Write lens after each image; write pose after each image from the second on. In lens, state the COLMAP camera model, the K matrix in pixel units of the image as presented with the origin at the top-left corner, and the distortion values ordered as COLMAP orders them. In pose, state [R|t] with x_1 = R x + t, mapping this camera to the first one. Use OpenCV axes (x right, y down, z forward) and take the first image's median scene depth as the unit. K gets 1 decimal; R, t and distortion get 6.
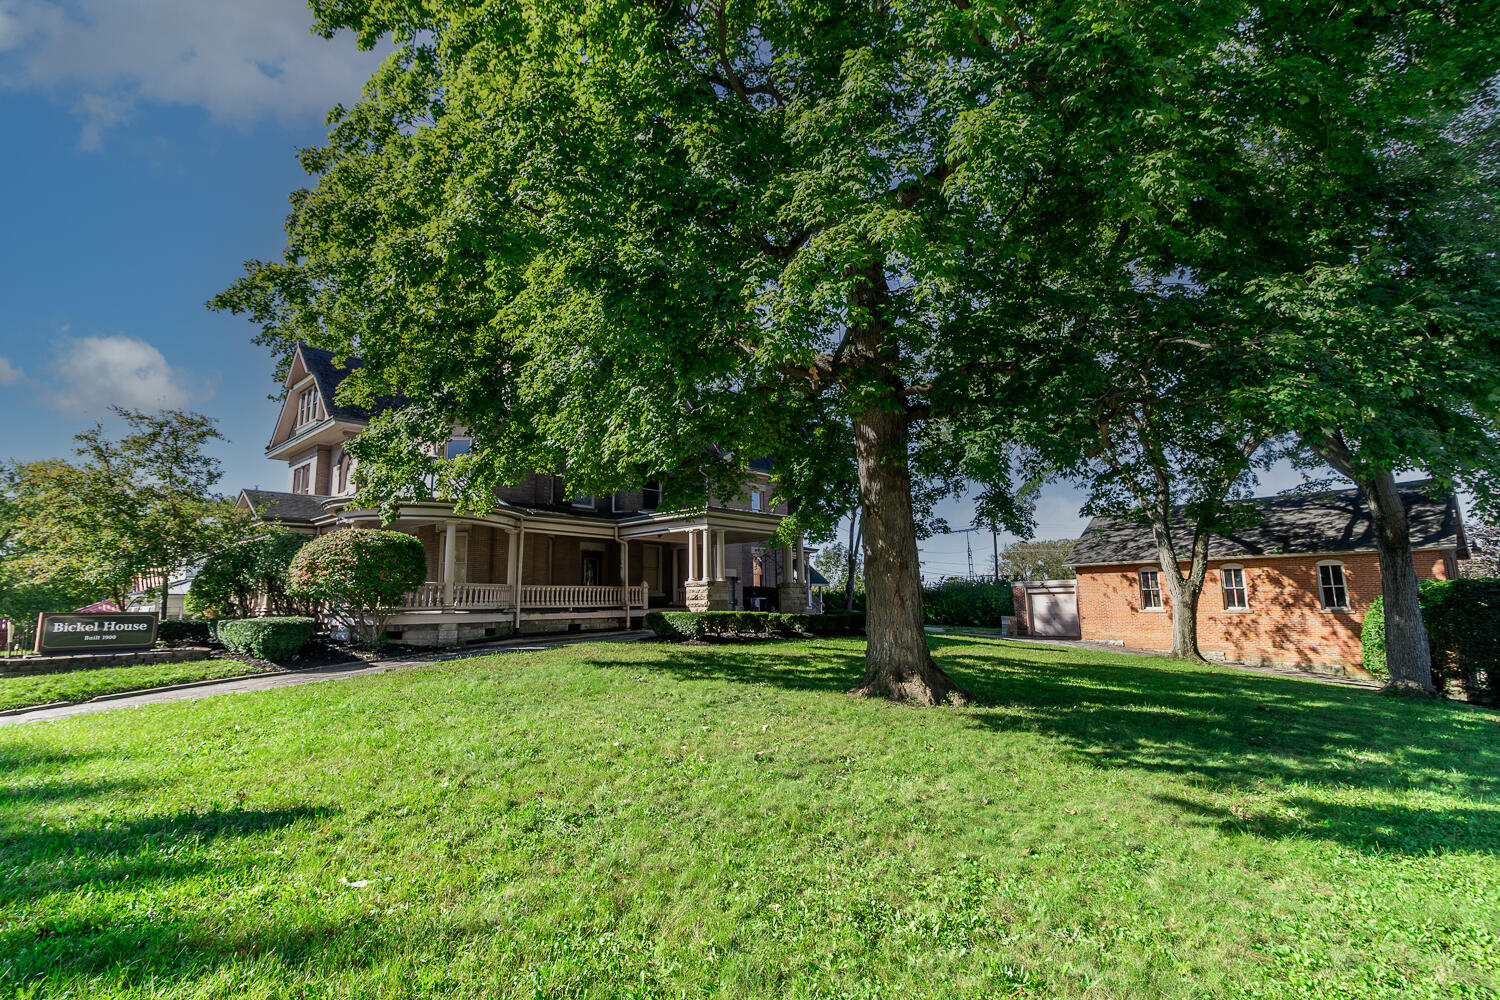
lens RADIAL K [[696.1, 0, 750.0], [0, 696.1, 500.0], [0, 0, 1]] dist [-0.062309, 0.033388]
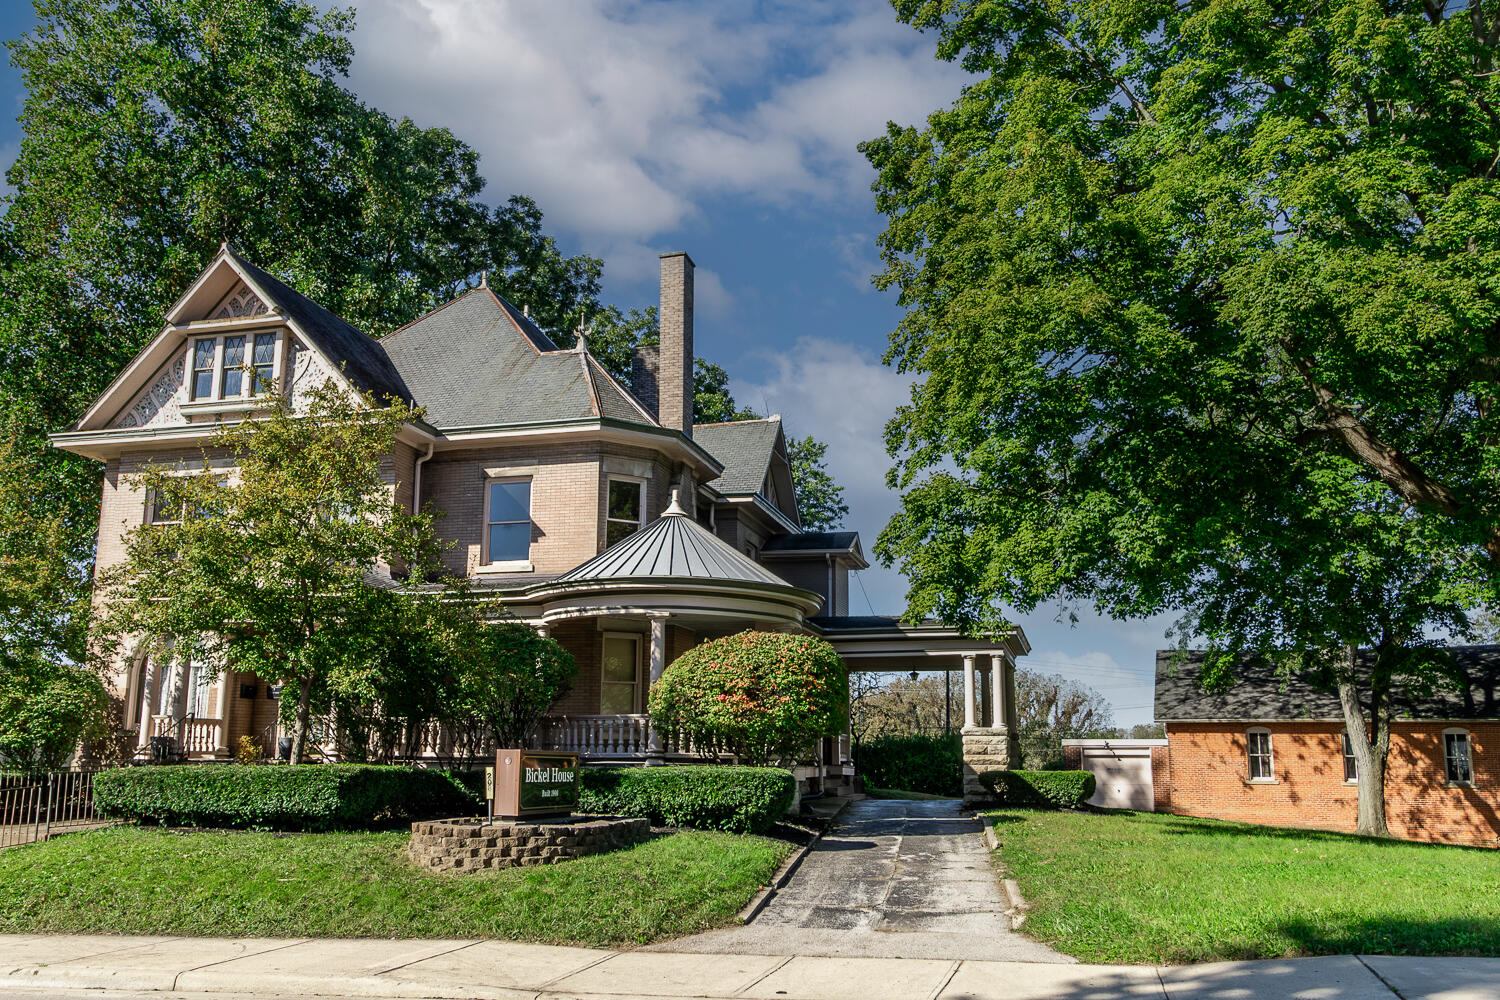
lens RADIAL K [[1243.0, 0, 742.6], [0, 1243.0, 529.6], [0, 0, 1]] dist [0.002400, 0.003161]
pose [[0.904333, 0.106007, 0.413453, -0.827278], [-0.088900, 0.994204, -0.060461, 0.013692], [-0.417466, 0.017921, 0.908516, -0.053236]]
